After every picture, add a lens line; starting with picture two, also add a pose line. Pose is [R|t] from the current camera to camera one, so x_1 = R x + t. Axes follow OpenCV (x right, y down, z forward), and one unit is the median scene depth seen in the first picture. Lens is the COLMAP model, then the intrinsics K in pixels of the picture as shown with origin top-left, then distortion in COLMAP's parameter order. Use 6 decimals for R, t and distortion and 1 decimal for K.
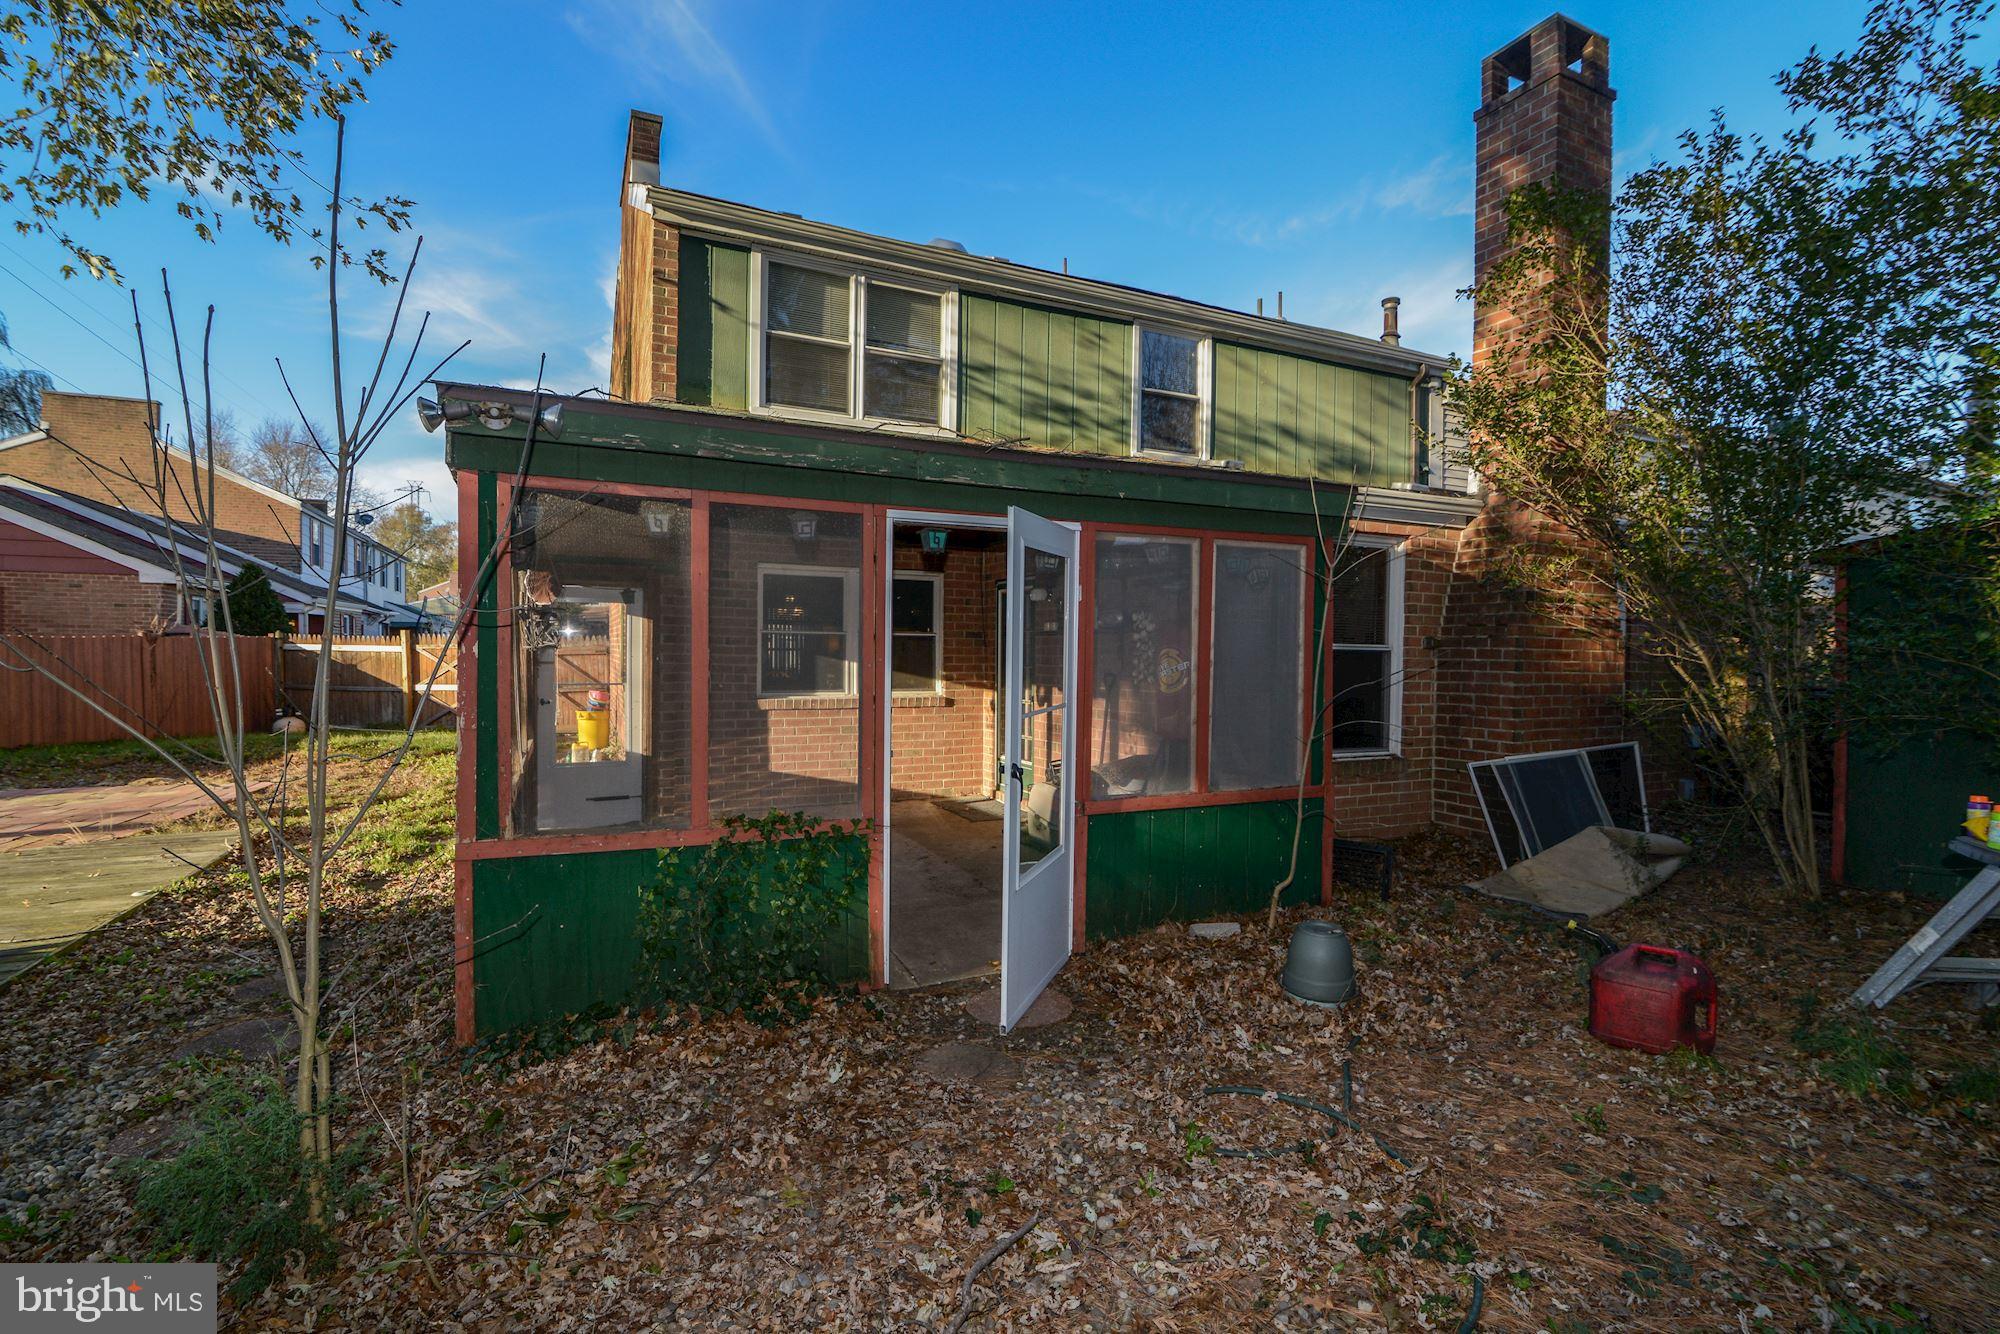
lens RADIAL K [[925.6, 0, 984.7], [0, 925.6, 671.2], [0, 0, 1]] dist [-0.006203, 0.001666]
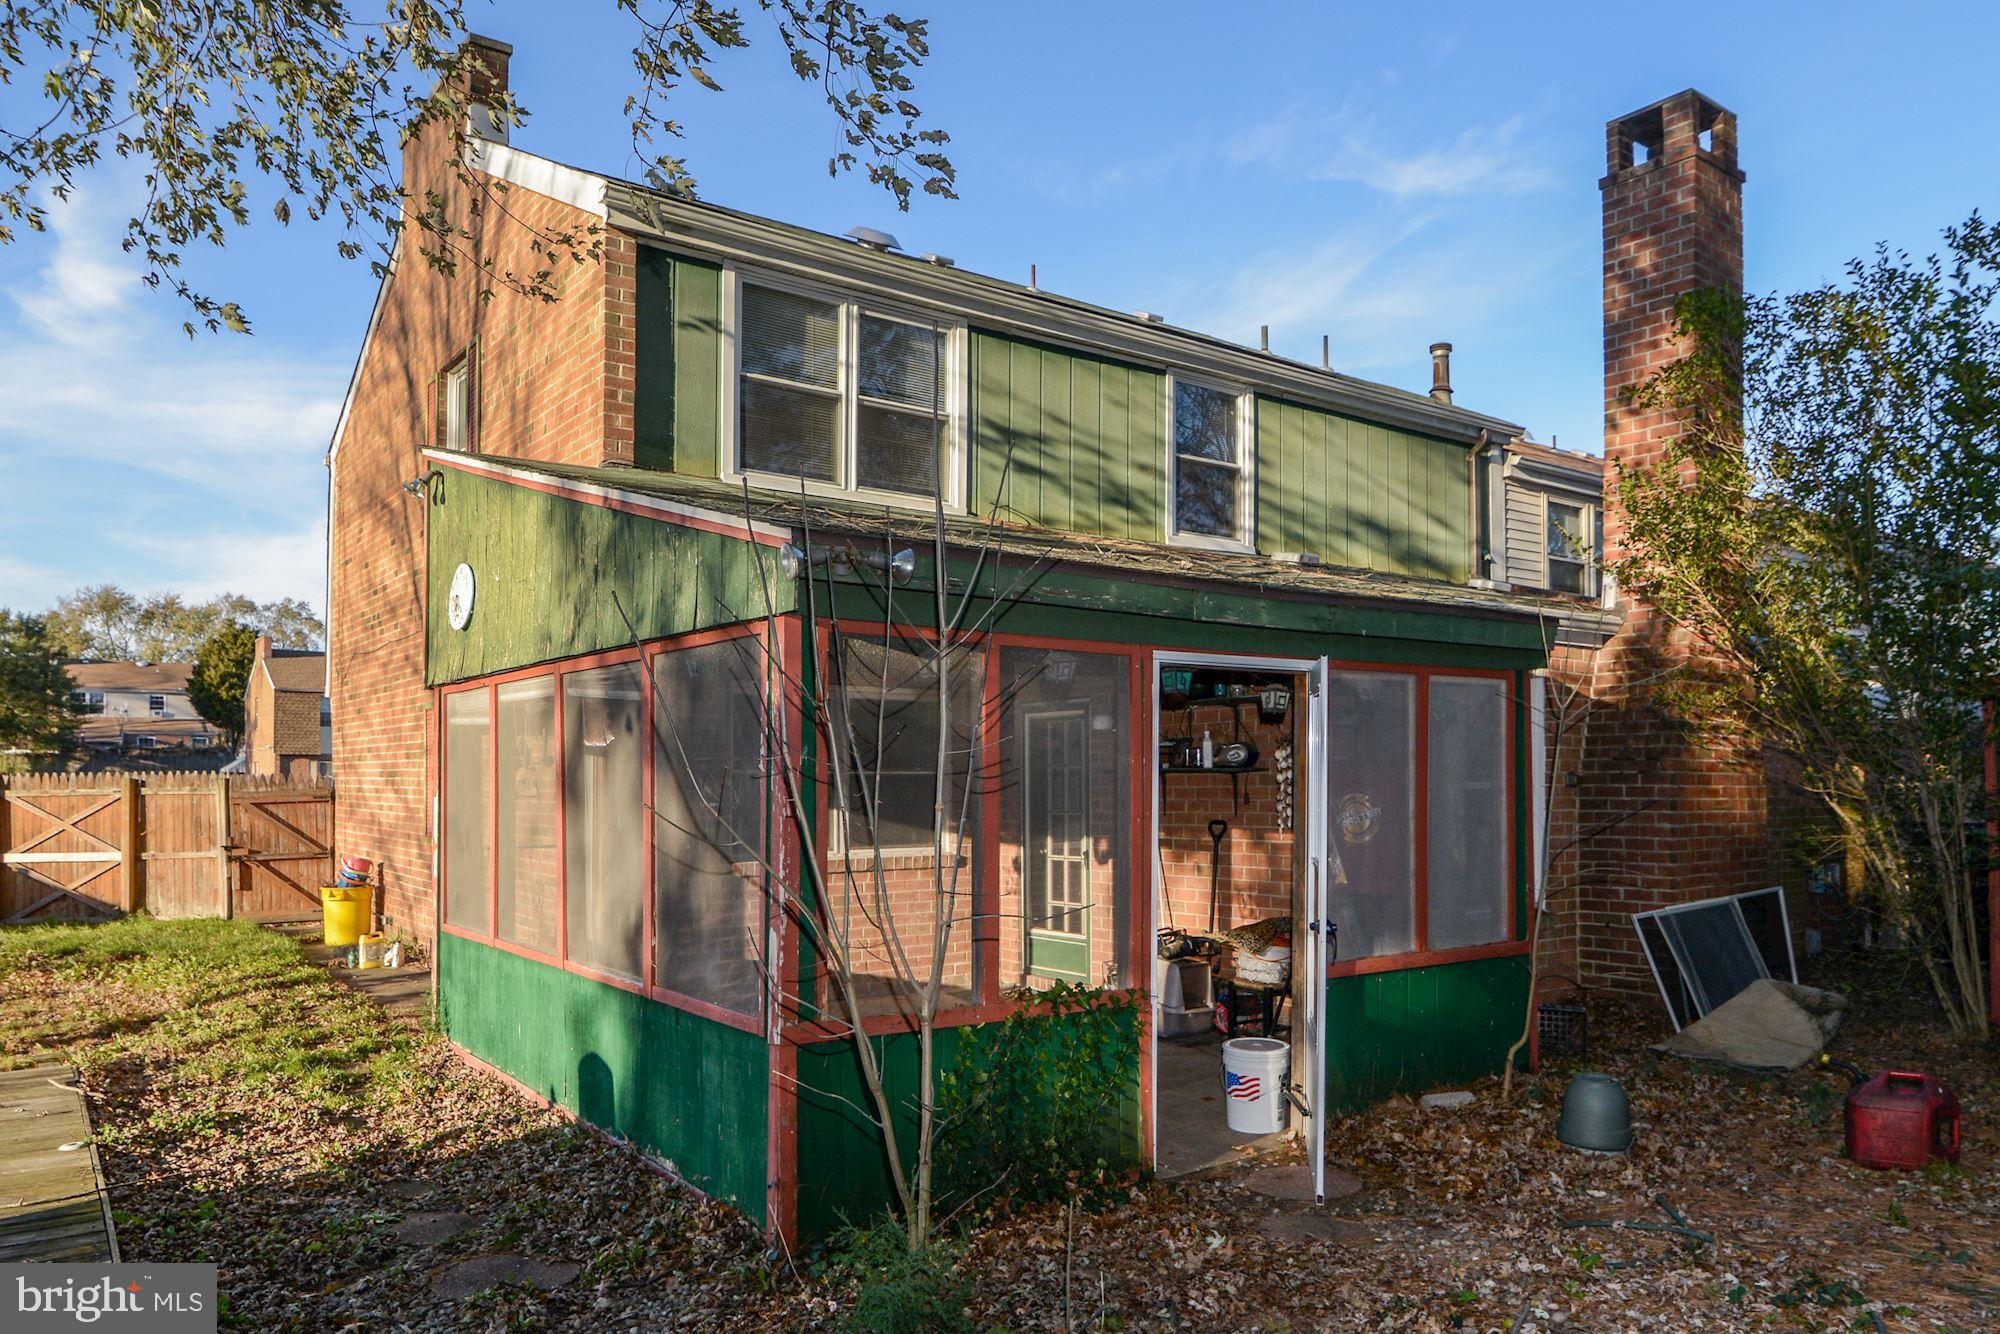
lens RADIAL K [[1405.7, 0, 1036.4], [0, 1405.7, 773.2], [0, 0, 1]] dist [-0.004644, 0.016244]
pose [[0.978025, -0.010307, 0.208231, -0.252238], [0.016063, 0.999534, -0.025969, -0.008998], [-0.207866, 0.028743, 0.977735, -0.168068]]
